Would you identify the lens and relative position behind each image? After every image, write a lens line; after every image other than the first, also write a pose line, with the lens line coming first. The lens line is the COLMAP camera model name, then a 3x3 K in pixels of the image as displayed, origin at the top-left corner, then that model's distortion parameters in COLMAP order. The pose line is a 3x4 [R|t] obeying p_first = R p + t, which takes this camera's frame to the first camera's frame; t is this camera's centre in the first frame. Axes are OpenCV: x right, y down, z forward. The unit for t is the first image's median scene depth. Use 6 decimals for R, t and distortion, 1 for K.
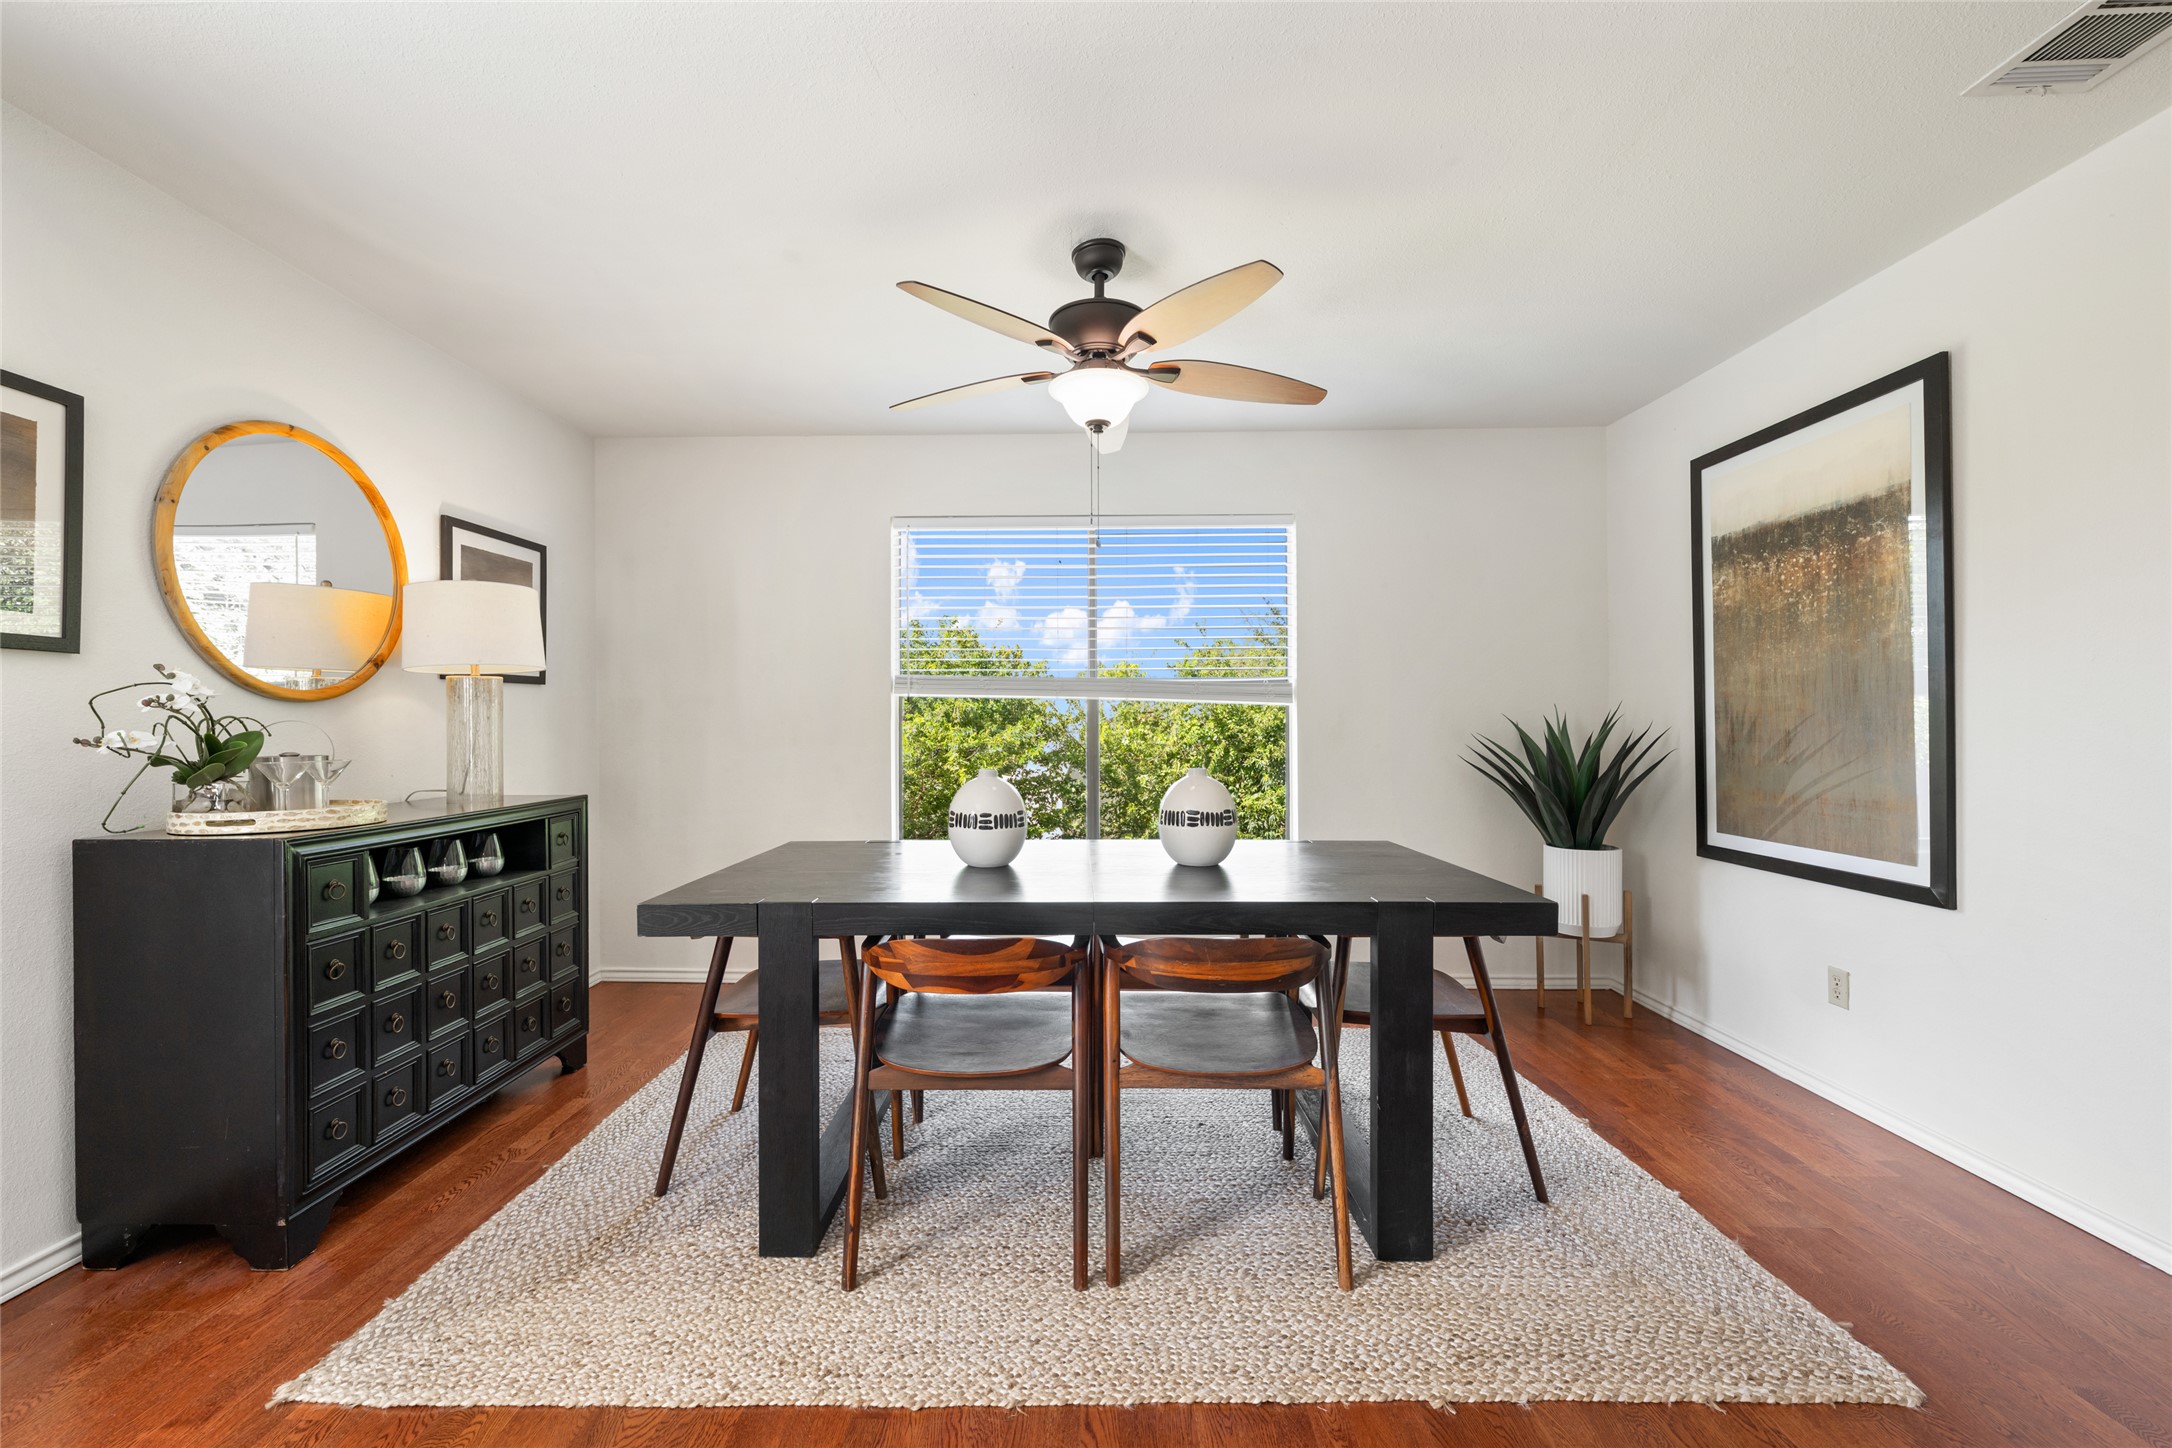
lens RADIAL K [[862.7, 0, 1036.9], [0, 862.7, 724.3], [0, 0, 1]] dist [-0.000294, -0.000050]
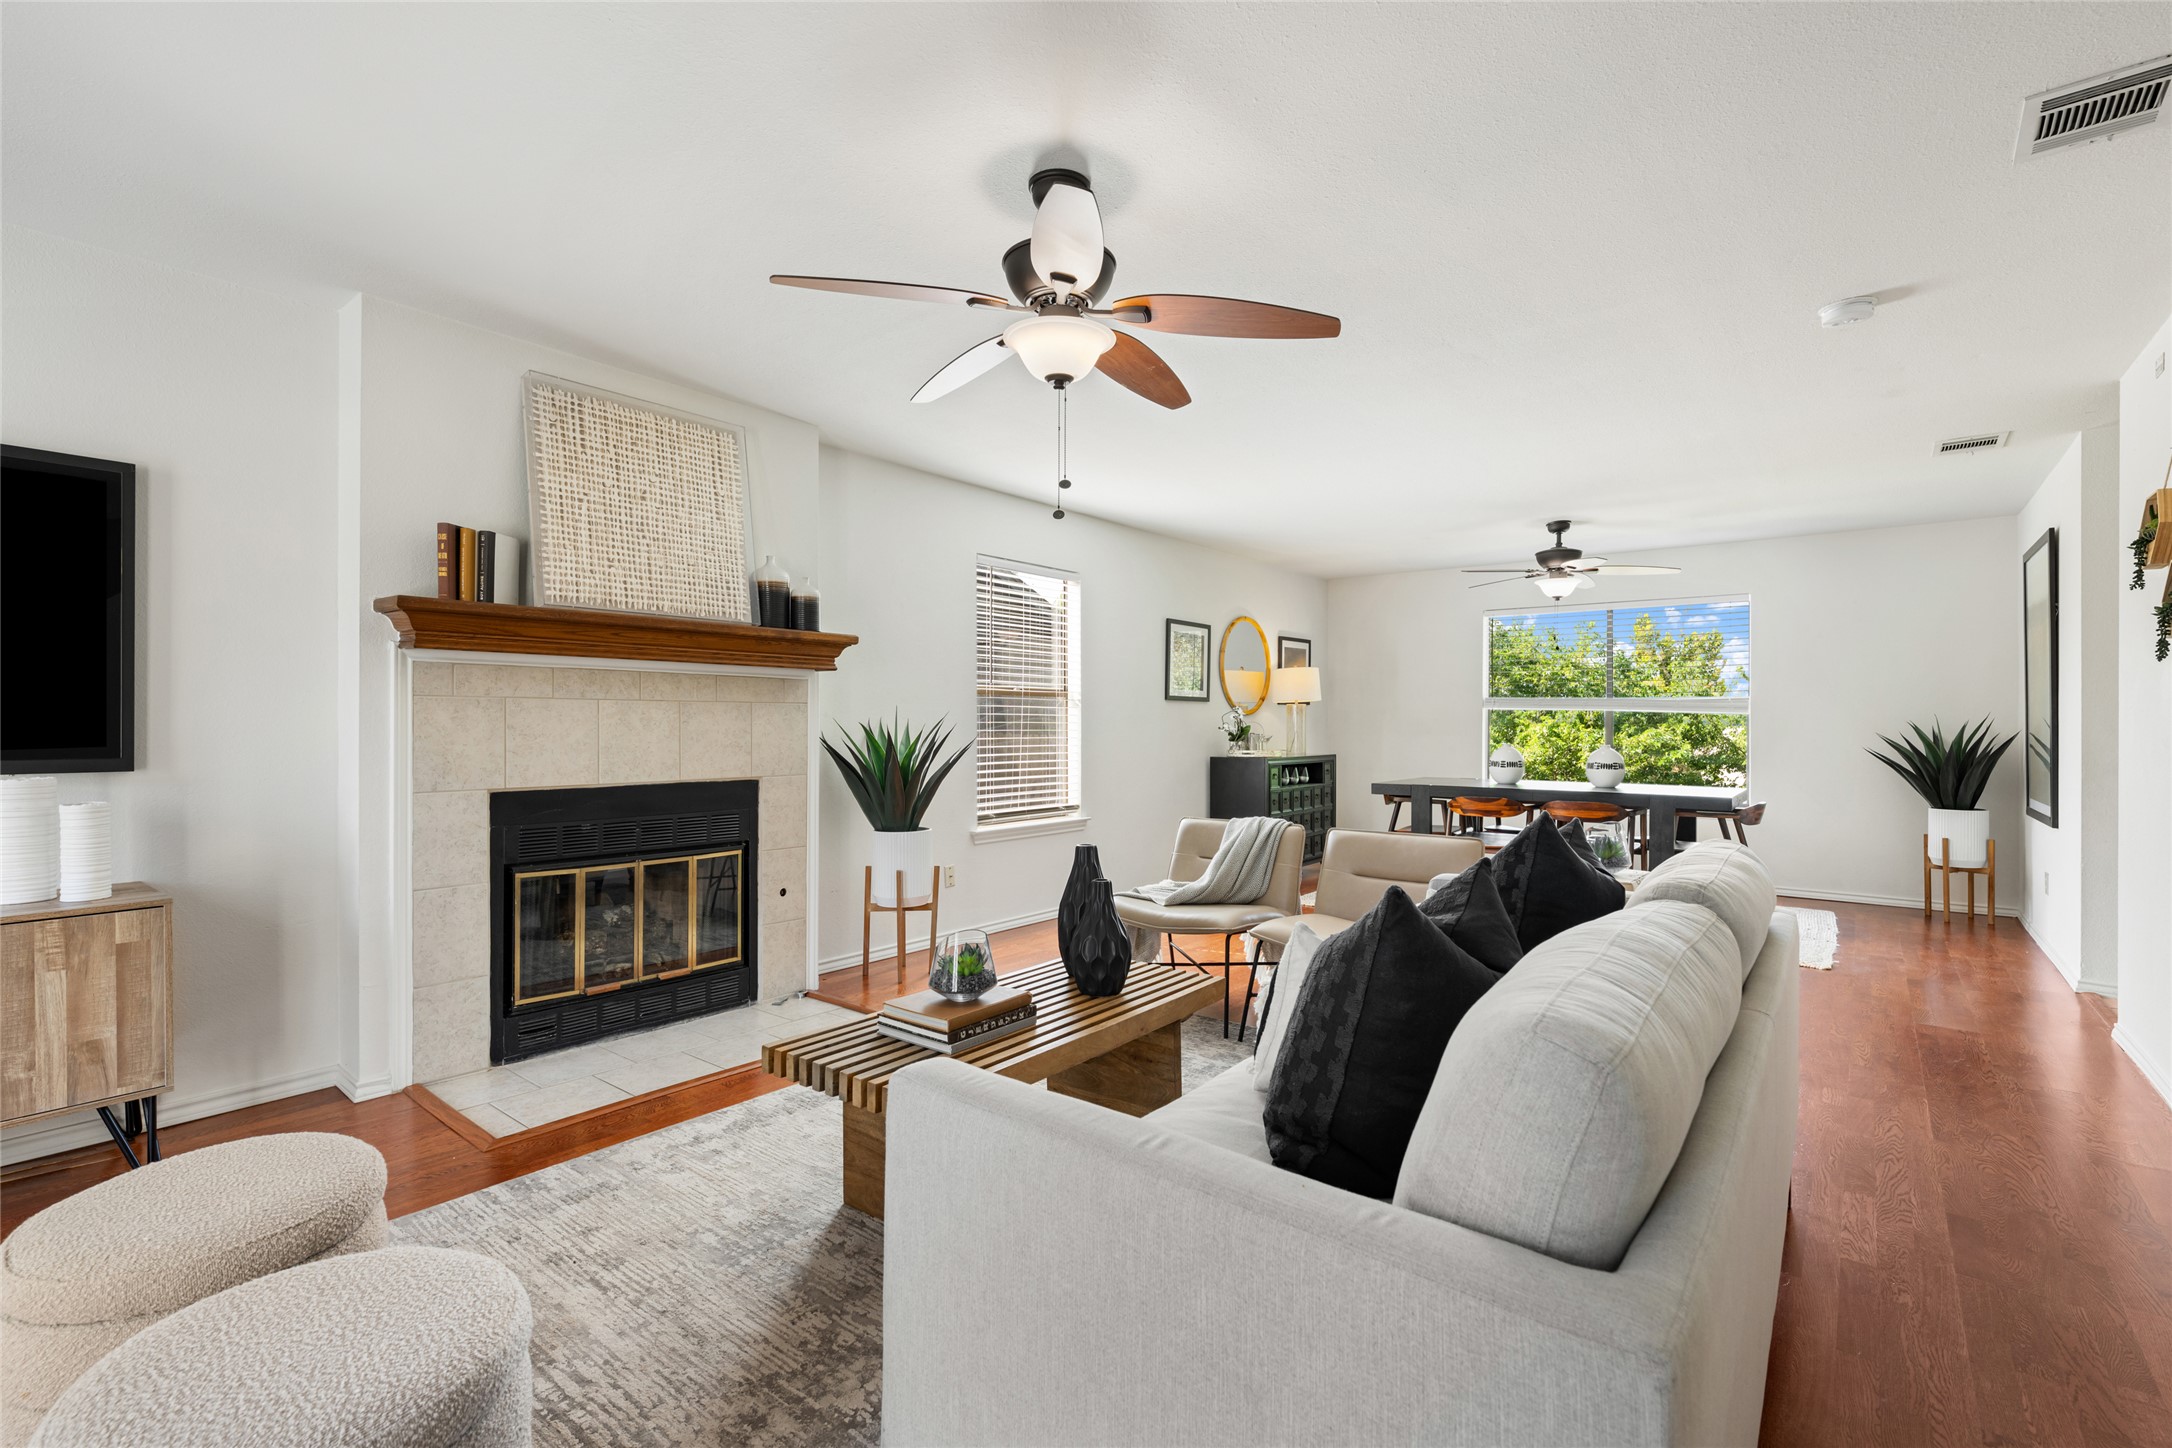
lens RADIAL K [[971.0, 0, 1089.4], [0, 971.0, 724.6], [0, 0, 1]] dist [-0.002059, -0.000128]
pose [[0.812030, 0.007208, -0.583571, 0.616436], [-0.007249, 0.999971, 0.002266, 0.001214], [0.583571, 0.002390, 0.812059, -2.007984]]
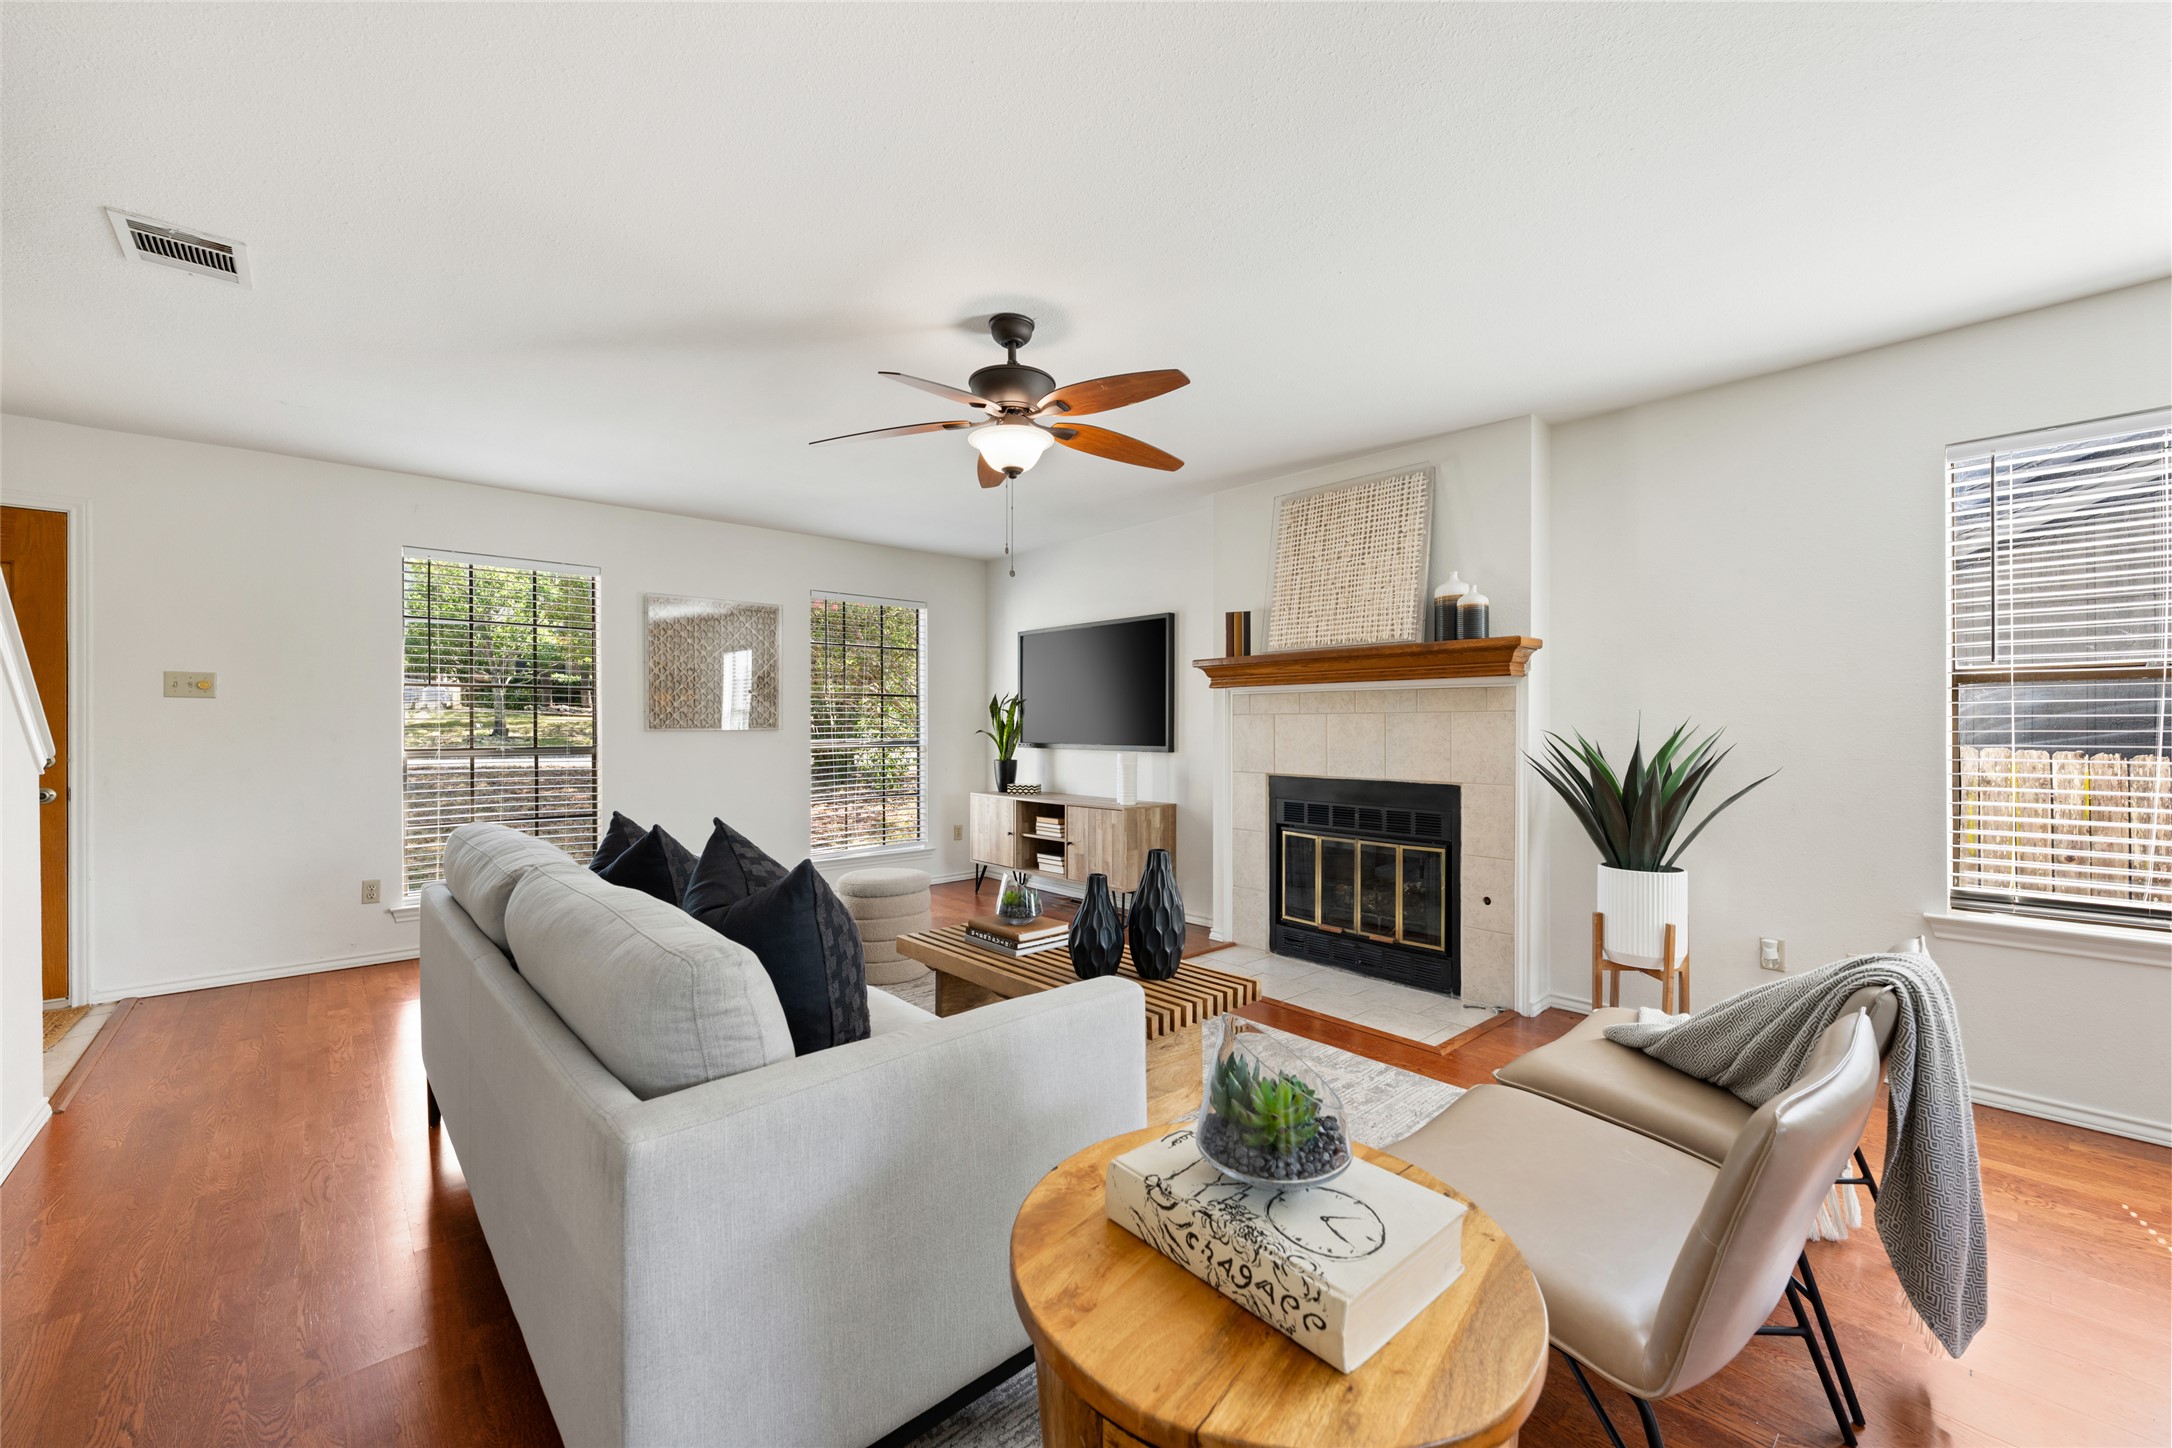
lens RADIAL K [[862.7, 0, 1085.3], [0, 862.7, 724.8], [0, 0, 1]] dist [-0.000294, -0.000050]
pose [[-0.710205, 0.002864, -0.703989, 0.766306], [0.000978, 0.999995, 0.003081, -0.012191], [0.703994, 0.001500, -0.710204, -0.219508]]
